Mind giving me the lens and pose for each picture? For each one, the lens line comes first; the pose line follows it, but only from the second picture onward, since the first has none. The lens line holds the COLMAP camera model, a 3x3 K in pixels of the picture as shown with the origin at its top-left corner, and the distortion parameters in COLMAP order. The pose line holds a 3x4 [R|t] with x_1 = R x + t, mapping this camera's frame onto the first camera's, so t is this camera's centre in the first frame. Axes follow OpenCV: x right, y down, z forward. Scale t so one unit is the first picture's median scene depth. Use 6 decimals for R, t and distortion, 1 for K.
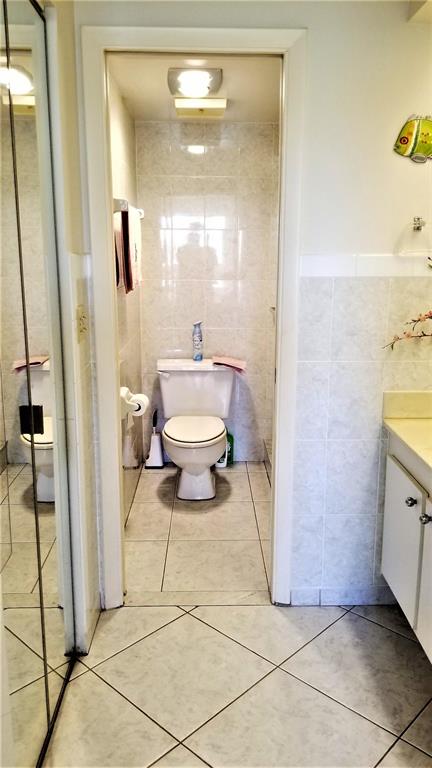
lens RADIAL K [[590.5, 0, 216.0], [0, 590.5, 384.0], [0, 0, 1]] dist [0.103476, -0.161079]
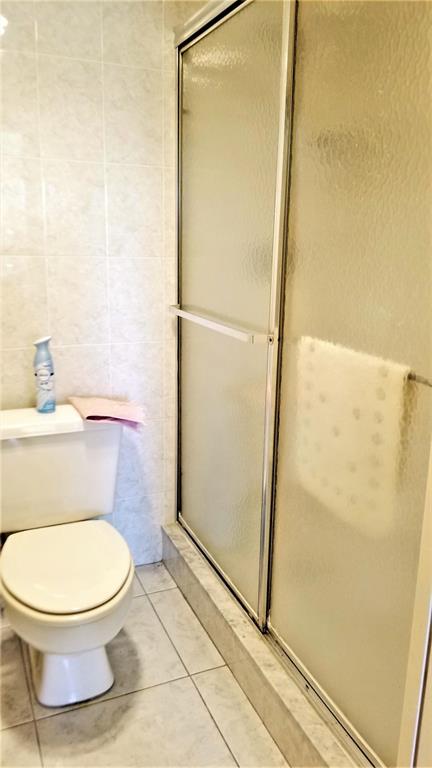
lens RADIAL K [[590.5, 0, 216.0], [0, 590.5, 384.0], [0, 0, 1]] dist [0.103476, -0.161079]
pose [[0.921956, -0.078018, 0.379354, -0.091917], [0.064457, 0.996749, 0.048339, -0.080898], [-0.381892, -0.020115, 0.923988, 0.460162]]
